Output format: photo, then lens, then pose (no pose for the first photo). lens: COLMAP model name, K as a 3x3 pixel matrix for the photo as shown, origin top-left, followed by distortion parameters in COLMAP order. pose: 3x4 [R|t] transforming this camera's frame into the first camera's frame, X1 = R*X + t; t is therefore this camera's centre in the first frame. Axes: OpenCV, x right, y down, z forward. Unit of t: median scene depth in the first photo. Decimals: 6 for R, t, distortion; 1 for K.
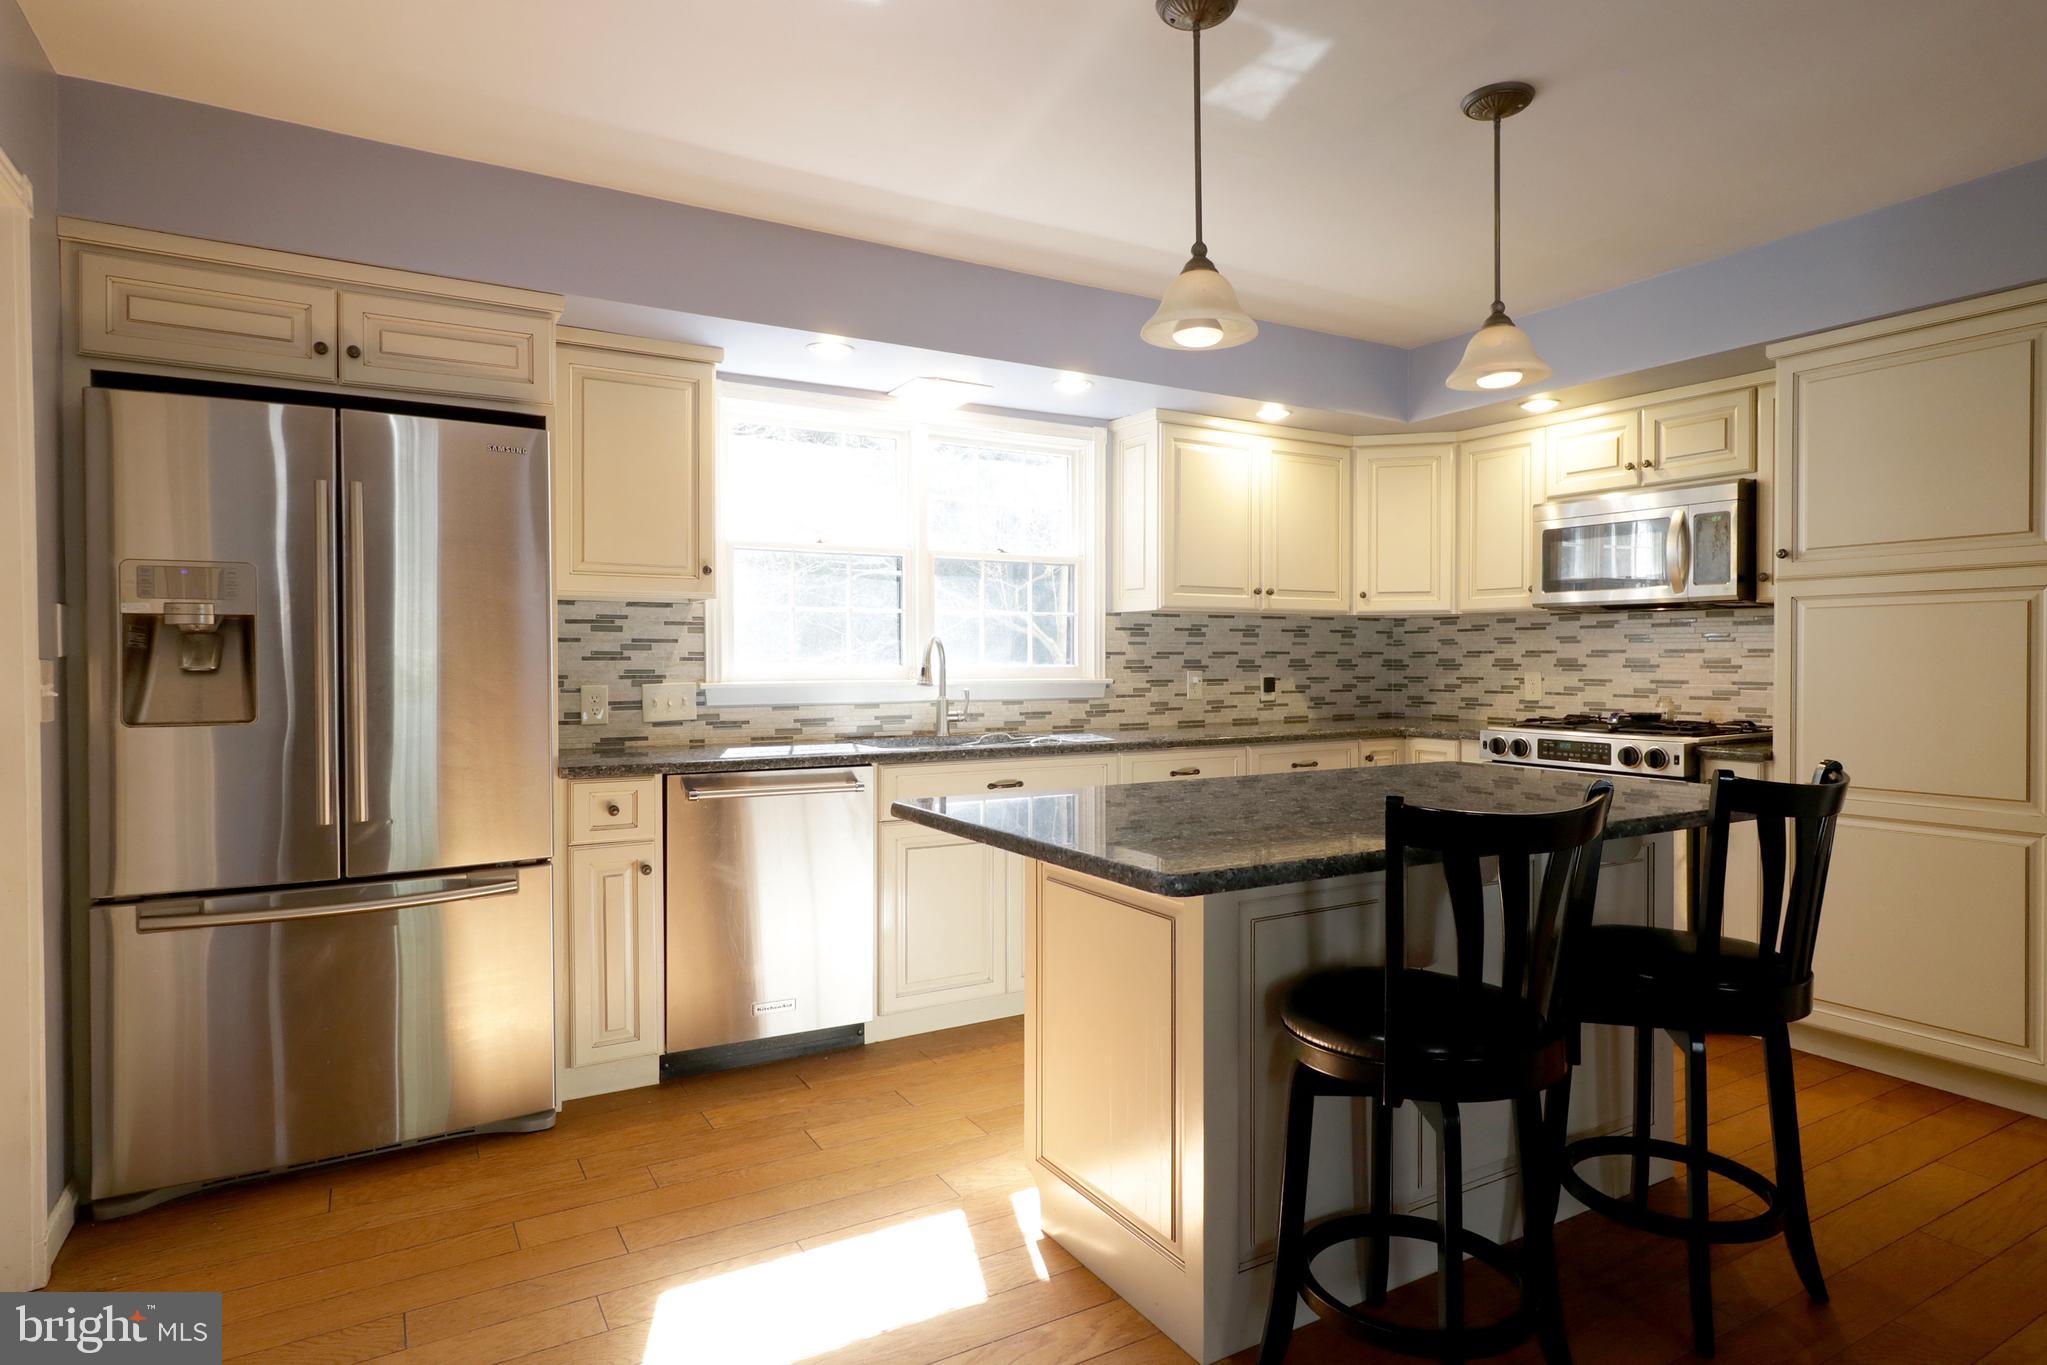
lens RADIAL K [[1134.9, 0, 1042.2], [0, 1134.9, 673.8], [0, 0, 1]] dist [0.007838, 0.001466]
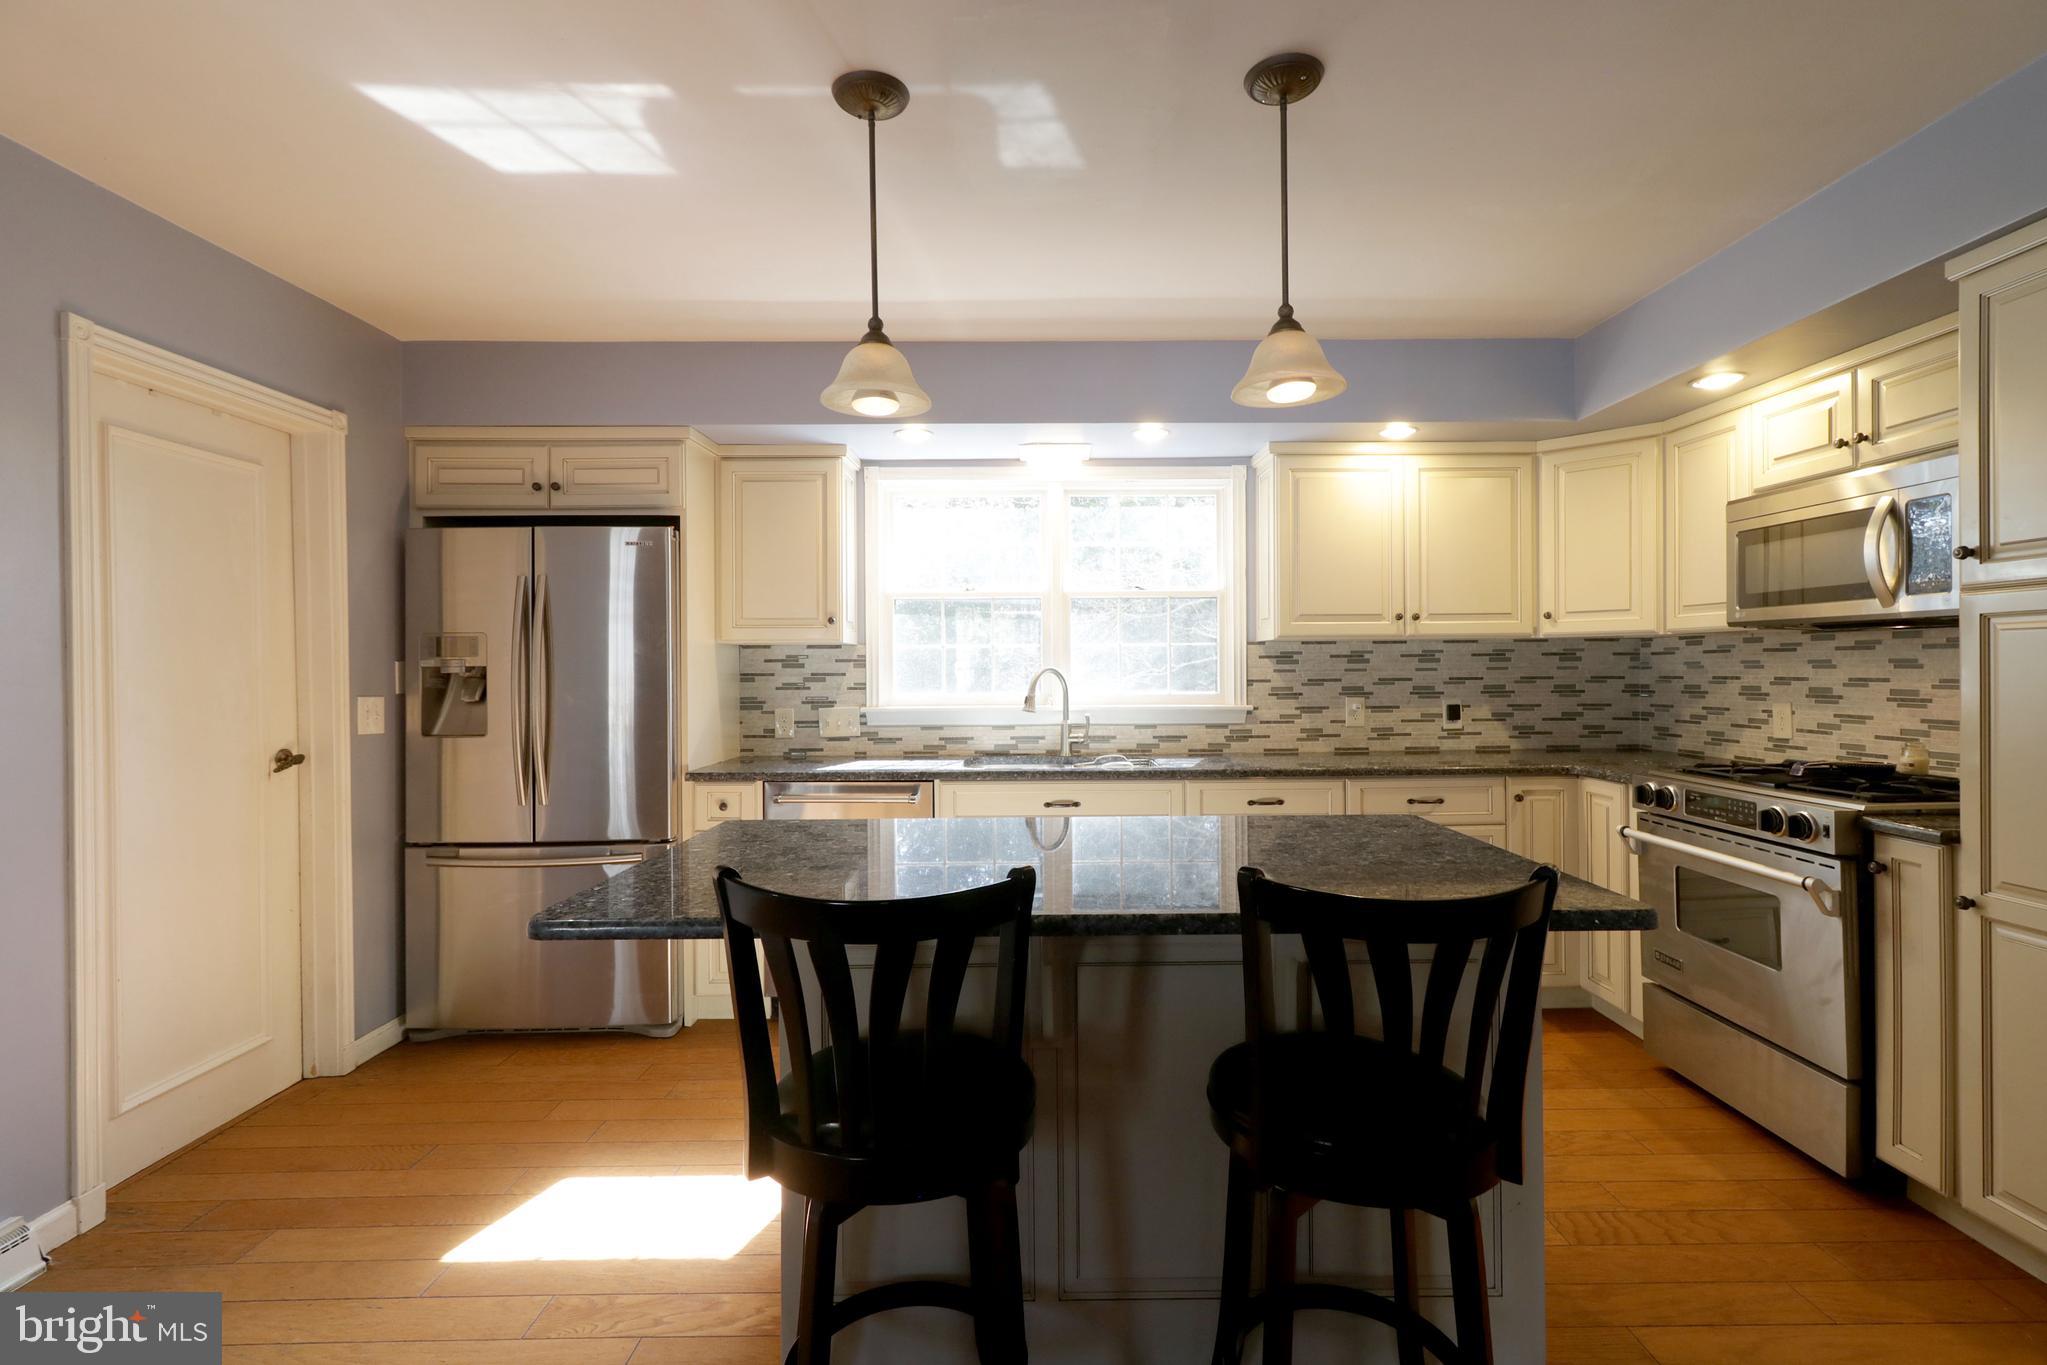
lens RADIAL K [[960.4, 0, 1040.8], [0, 960.4, 672.8], [0, 0, 1]] dist [0.003357, 0.004237]
pose [[0.863019, -0.002654, -0.505164, 0.367198], [-0.000951, 0.999976, -0.006878, -0.020836], [0.505170, 0.006416, 0.862996, 0.155467]]
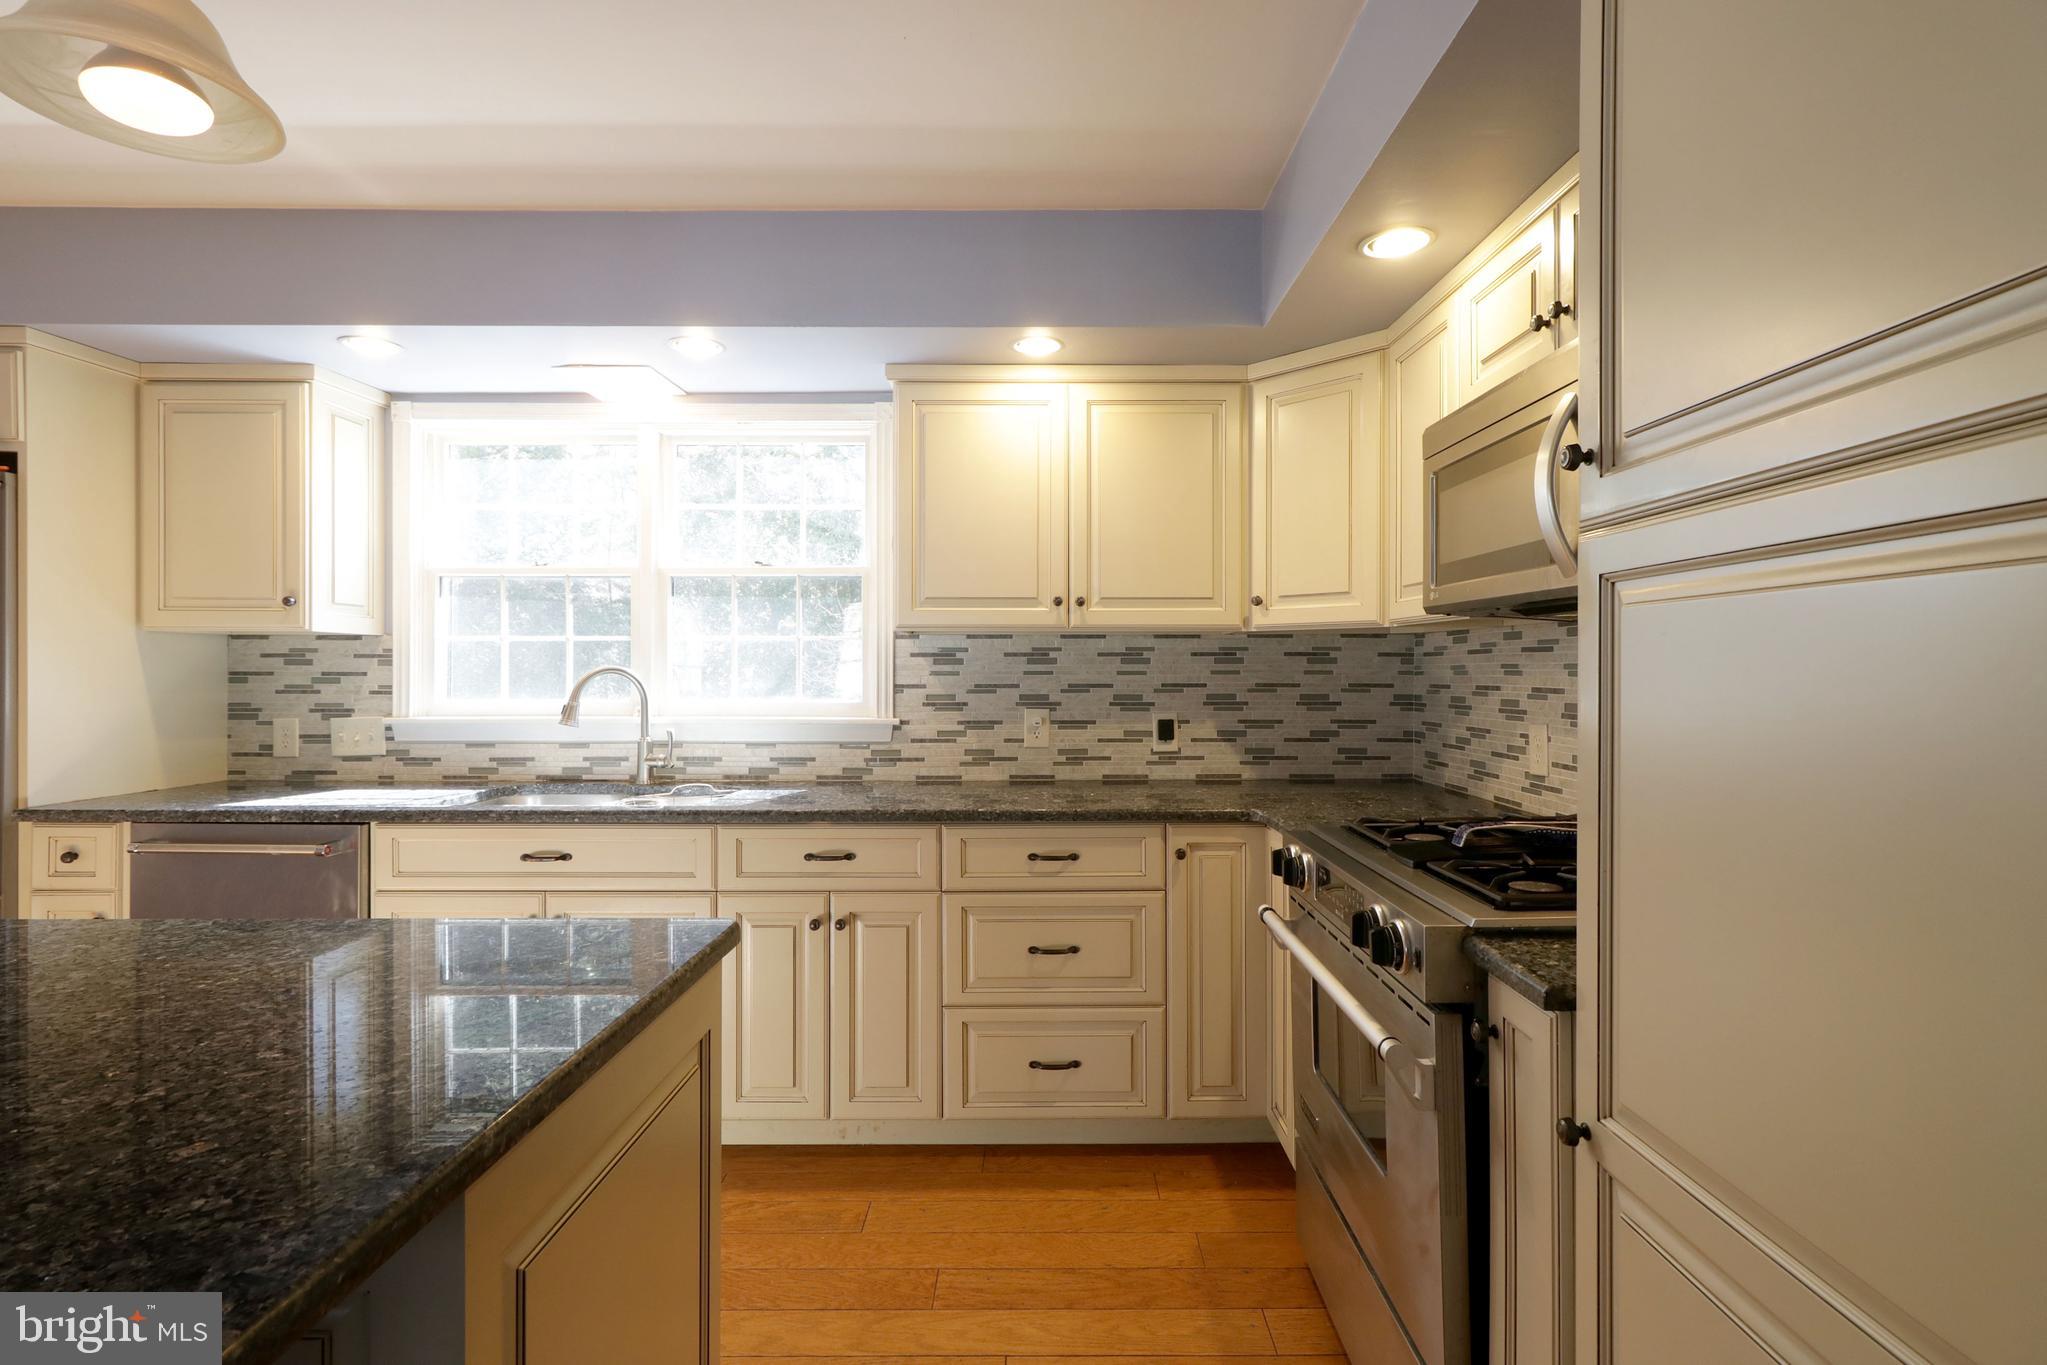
lens RADIAL K [[960.4, 0, 1040.8], [0, 960.4, 672.8], [0, 0, 1]] dist [0.003357, 0.004237]
pose [[0.857227, 0.003751, -0.514926, 0.530935], [-0.008427, 0.999942, -0.006746, -0.025840], [0.514871, 0.010122, 0.857208, 0.518958]]
